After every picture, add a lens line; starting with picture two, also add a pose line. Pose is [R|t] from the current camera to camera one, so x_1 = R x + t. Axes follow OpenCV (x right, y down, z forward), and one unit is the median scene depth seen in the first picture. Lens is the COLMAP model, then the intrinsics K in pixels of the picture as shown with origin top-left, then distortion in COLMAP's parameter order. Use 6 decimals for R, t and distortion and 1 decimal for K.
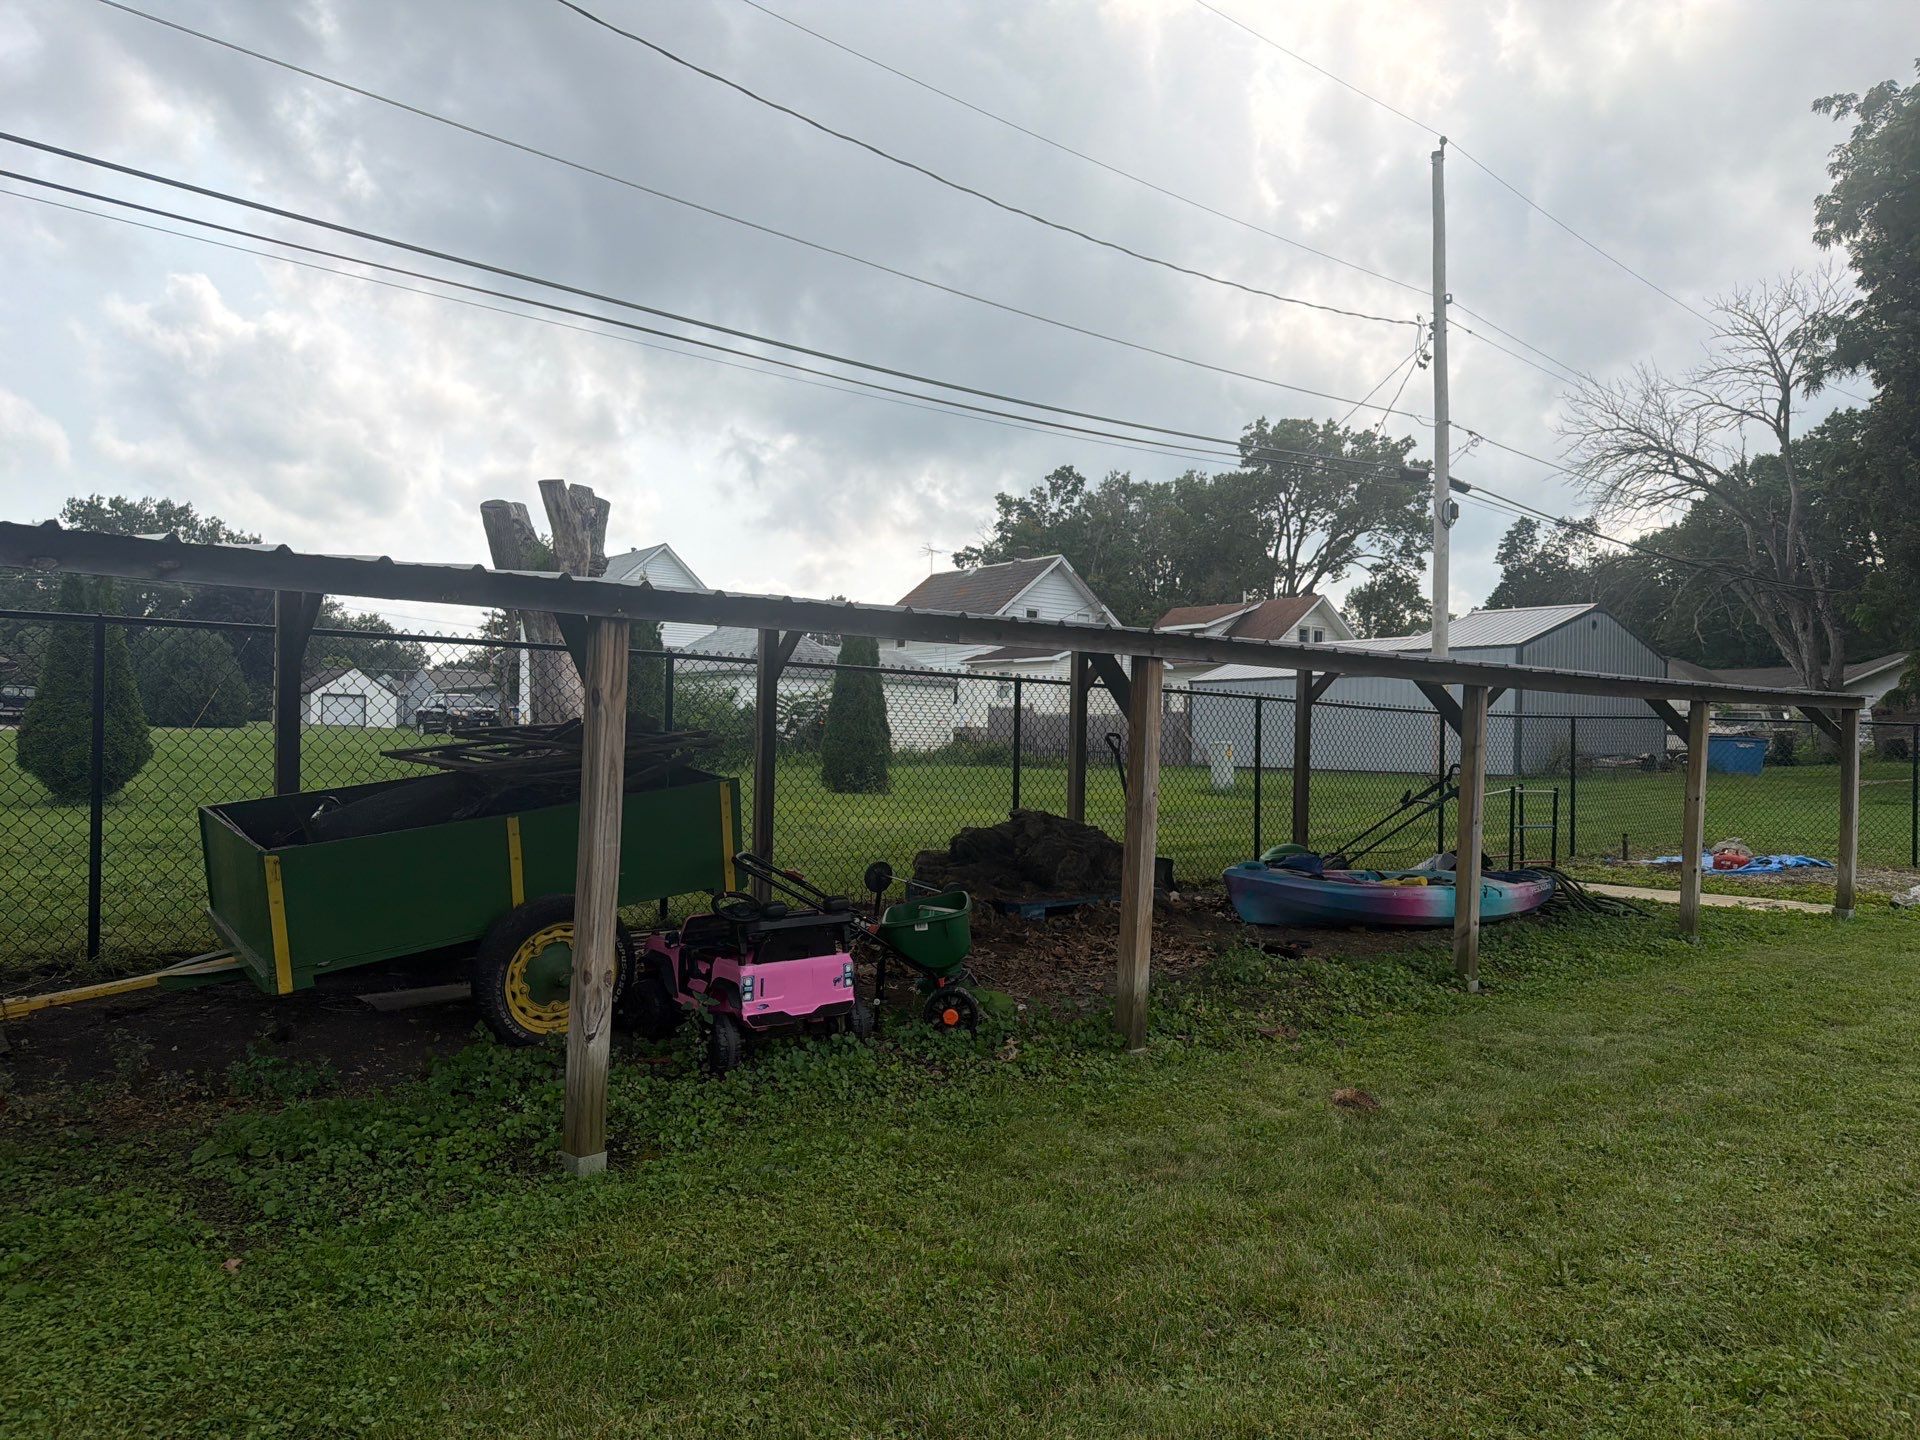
lens RADIAL K [[1367.7, 0, 915.3], [0, 1367.7, 748.9], [0, 0, 1]] dist [0.017235, -0.058935]
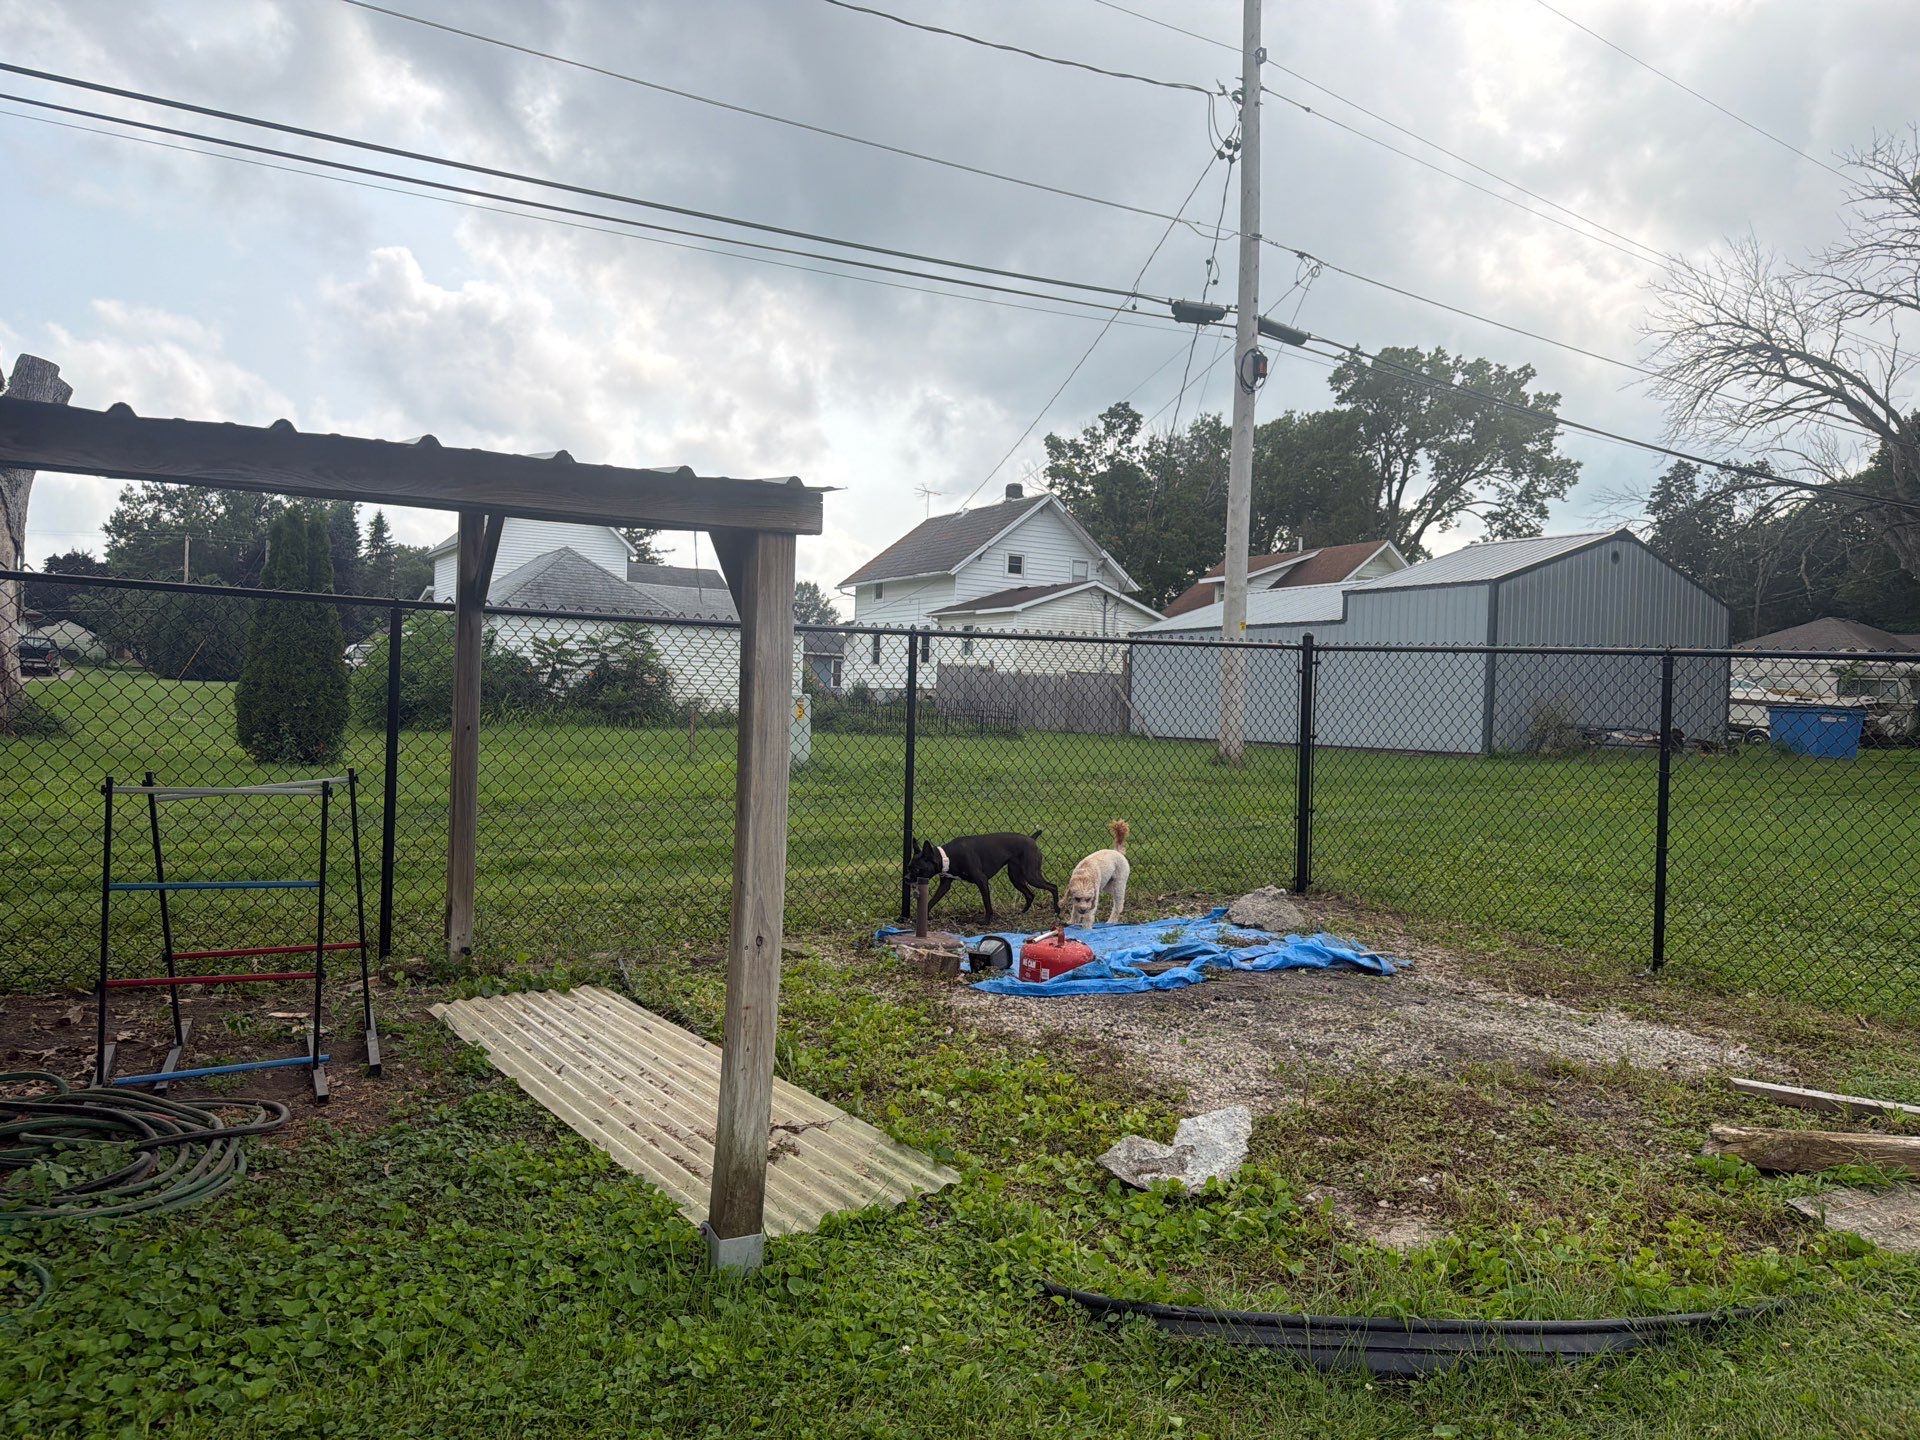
lens RADIAL K [[1380.7, 0, 934.0], [0, 1380.7, 744.0], [0, 0, 1]] dist [0.001817, -0.012395]
pose [[0.993868, 0.012937, -0.109815, 0.080944], [-0.010885, 0.999755, 0.019263, 0.001017], [0.110037, -0.017949, 0.993765, 0.076517]]
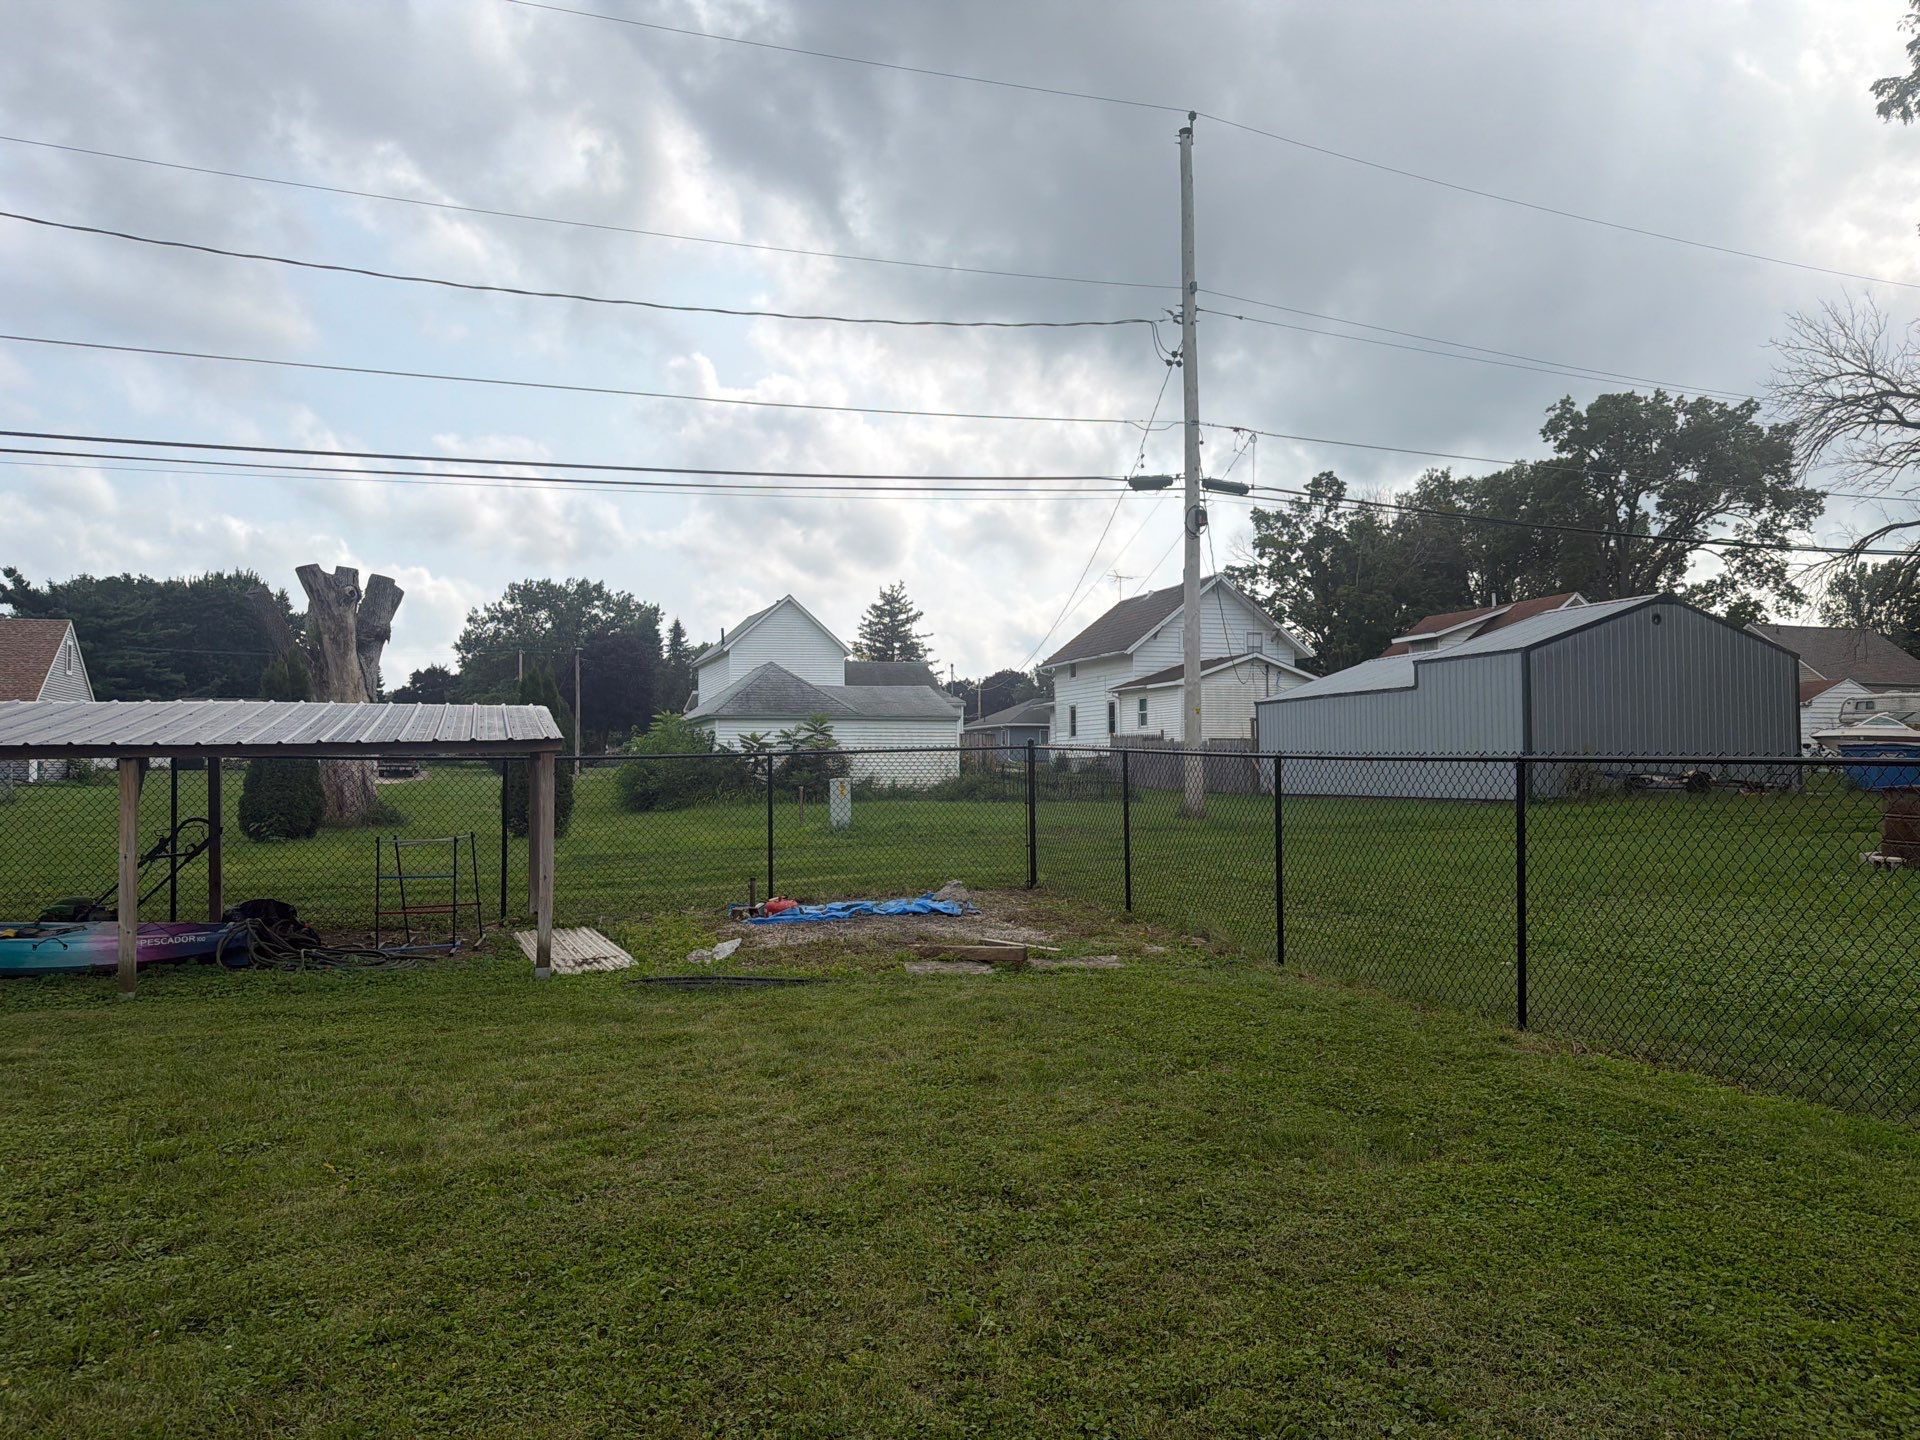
lens RADIAL K [[1367.7, 0, 915.3], [0, 1367.7, 748.9], [0, 0, 1]] dist [0.017235, -0.058935]
pose [[0.943859, -0.032363, -0.328760, 0.133348], [0.025535, 0.999360, -0.025068, -0.000329], [0.329361, 0.015266, 0.944081, 0.019773]]
